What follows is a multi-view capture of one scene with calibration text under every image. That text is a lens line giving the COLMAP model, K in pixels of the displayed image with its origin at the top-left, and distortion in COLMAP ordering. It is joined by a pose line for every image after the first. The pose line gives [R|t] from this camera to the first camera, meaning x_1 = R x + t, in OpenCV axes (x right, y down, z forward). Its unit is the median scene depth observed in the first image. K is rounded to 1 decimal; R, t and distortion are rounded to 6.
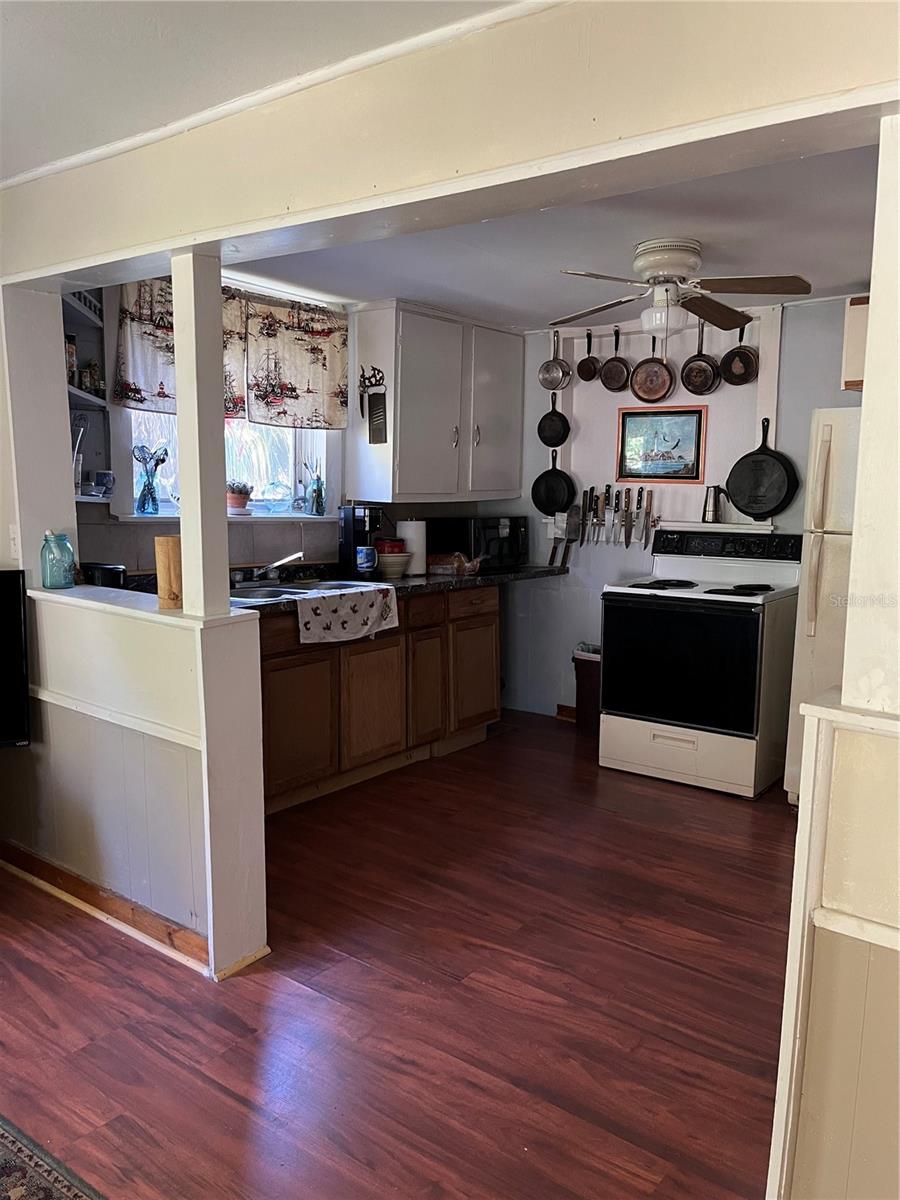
lens RADIAL K [[909.7, 0, 451.8], [0, 909.7, 604.8], [0, 0, 1]] dist [0.064172, -0.070670]
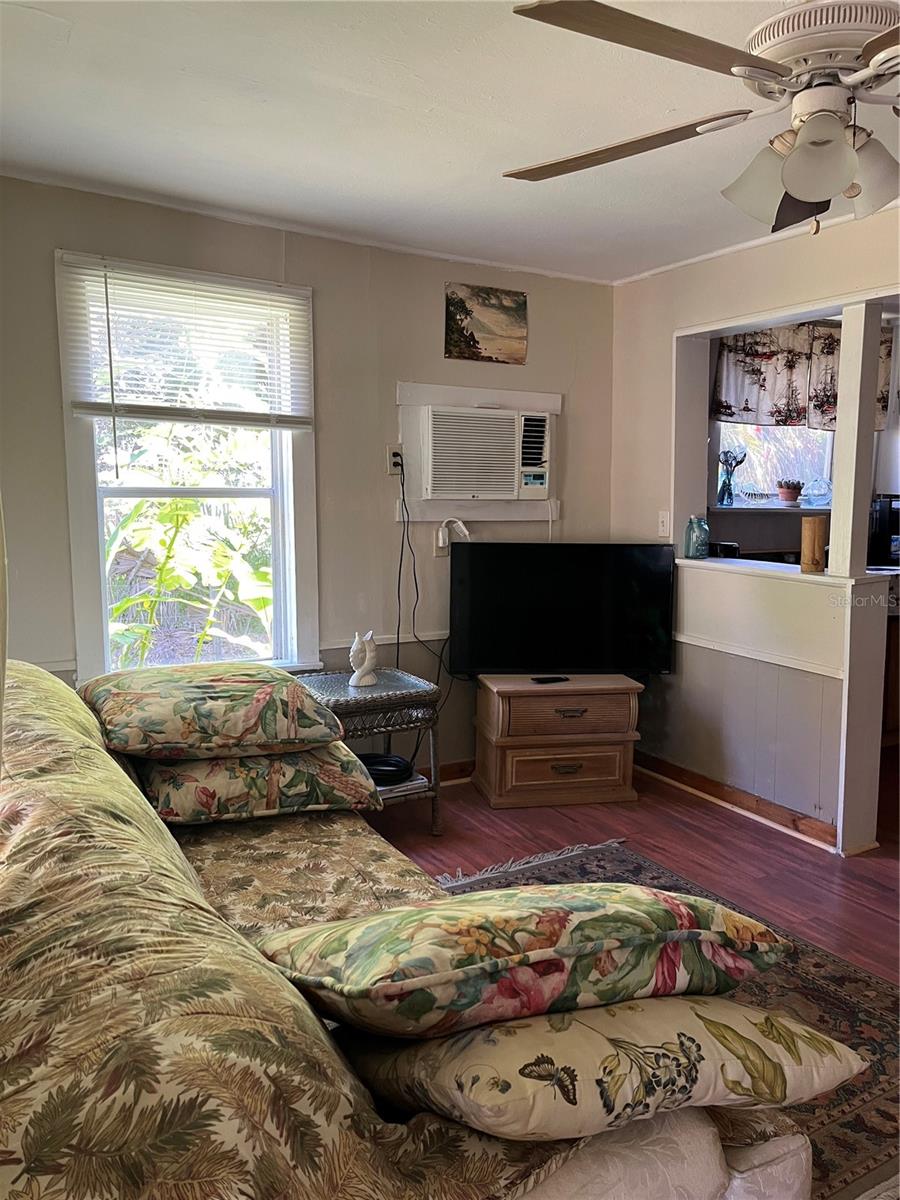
lens RADIAL K [[909.7, 0, 451.7], [0, 909.7, 600.0], [0, 0, 1]] dist [0.064172, -0.070670]
pose [[0.915799, 0.041213, -0.399518, -0.177649], [-0.045778, 0.998950, -0.001885, 0.049703], [0.399020, 0.020015, 0.916724, -0.293581]]
